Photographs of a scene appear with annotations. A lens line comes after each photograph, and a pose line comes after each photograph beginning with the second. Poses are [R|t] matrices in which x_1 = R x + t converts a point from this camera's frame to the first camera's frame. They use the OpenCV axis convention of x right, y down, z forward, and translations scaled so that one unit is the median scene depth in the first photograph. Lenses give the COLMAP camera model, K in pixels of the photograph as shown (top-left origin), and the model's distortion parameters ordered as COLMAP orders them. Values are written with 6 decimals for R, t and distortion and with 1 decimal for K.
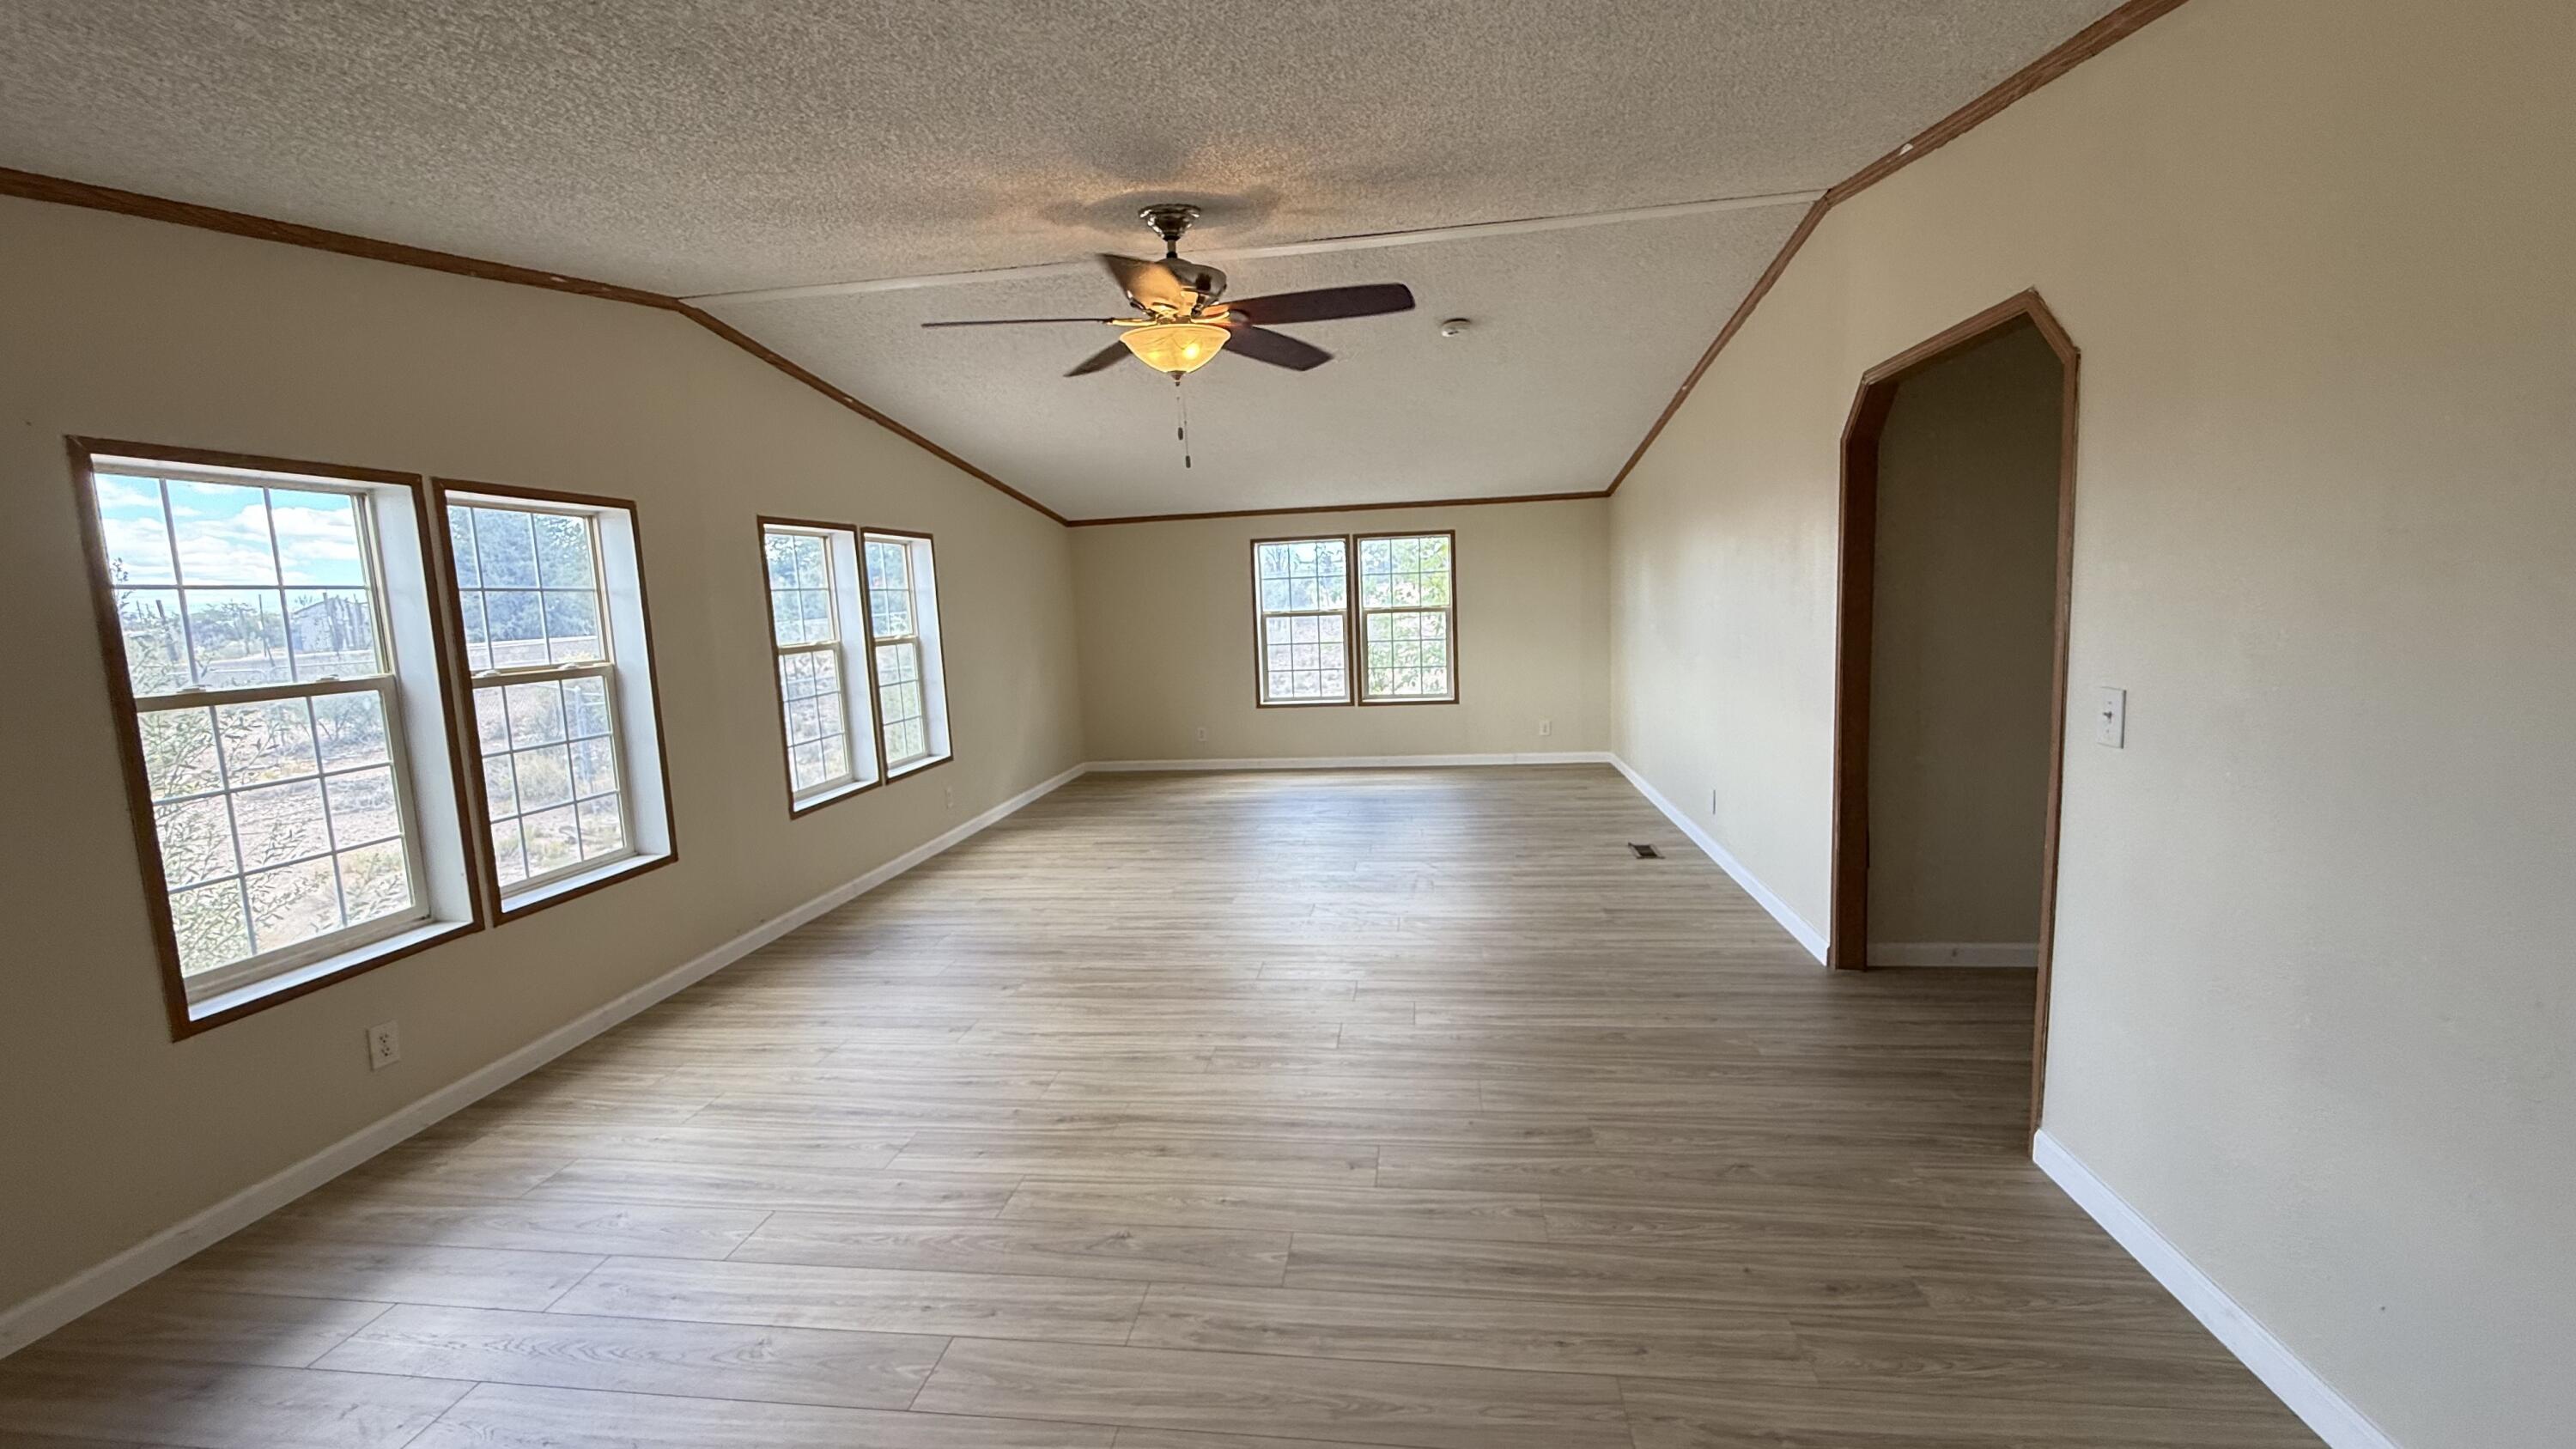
lens RADIAL K [[1028.7, 0, 1298.3], [0, 1028.7, 727.0], [0, 0, 1]] dist [0.001876, -0.000050]
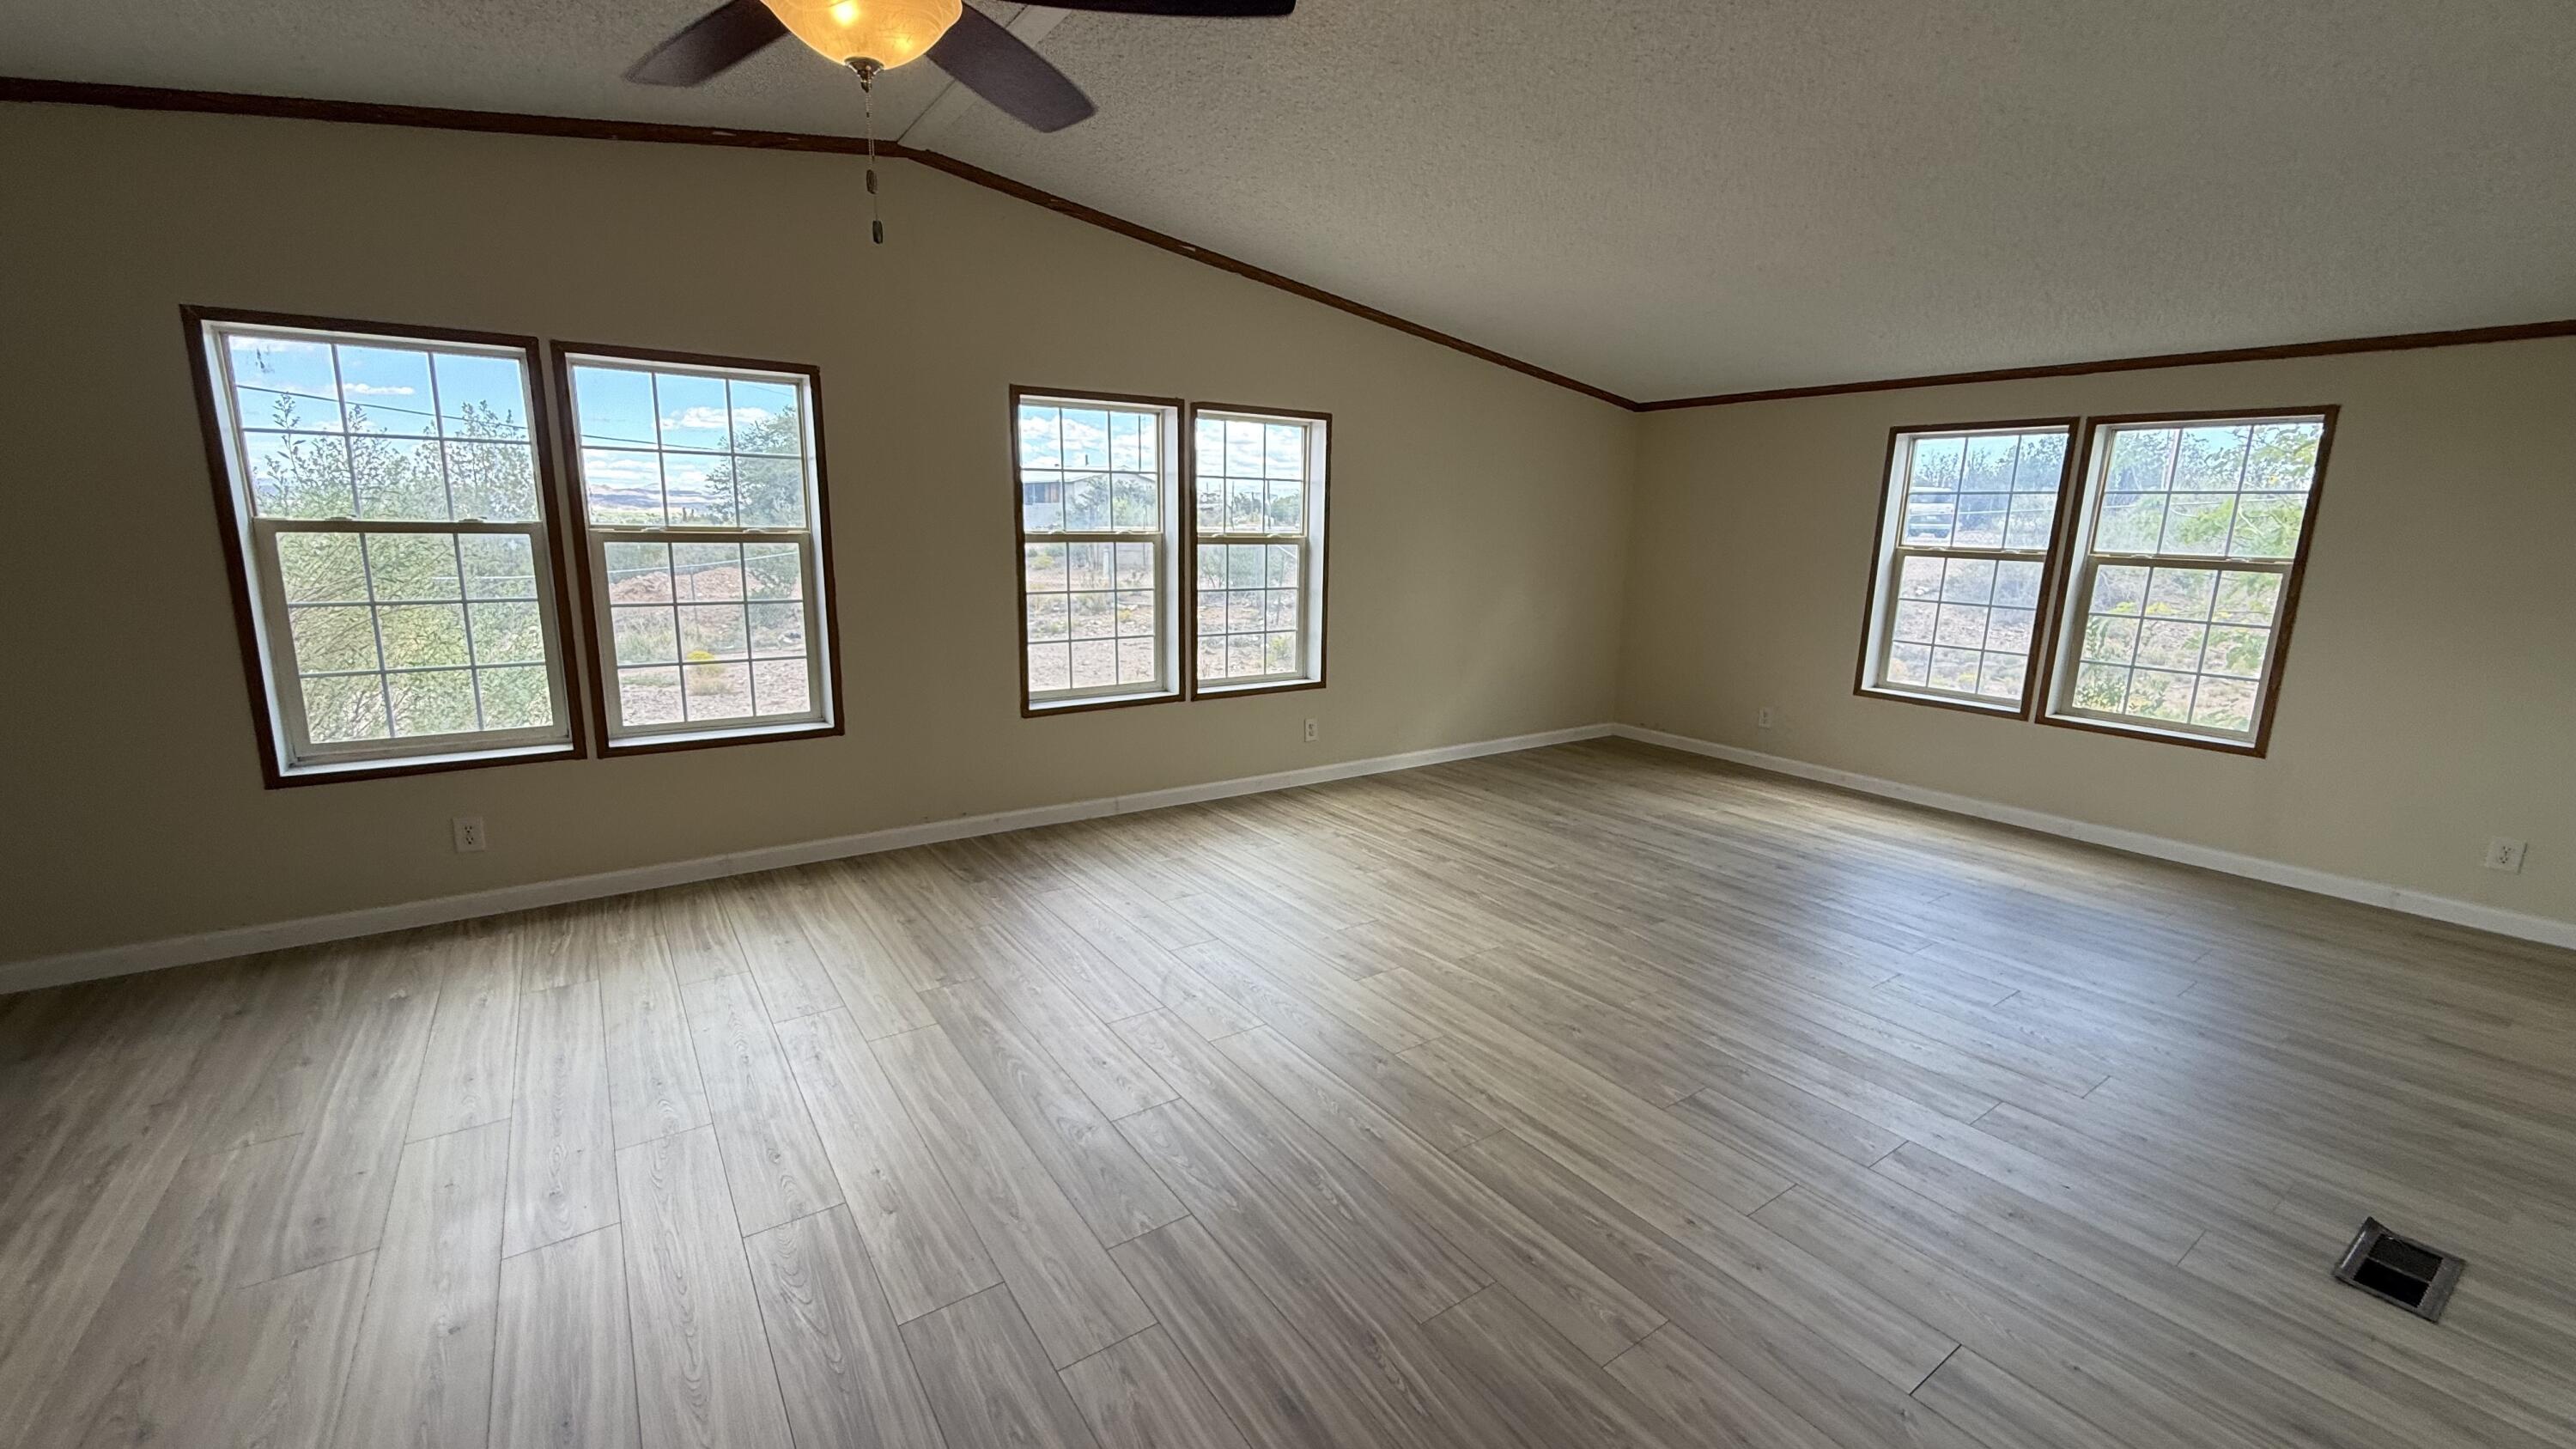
lens RADIAL K [[1028.7, 0, 1282.8], [0, 1028.7, 729.0], [0, 0, 1]] dist [0.001876, -0.000050]
pose [[0.668341, 0.205907, -0.714789, 0.357782], [-0.144352, 0.978559, 0.146920, -0.076400], [0.729715, 0.004989, 0.683734, 0.557498]]
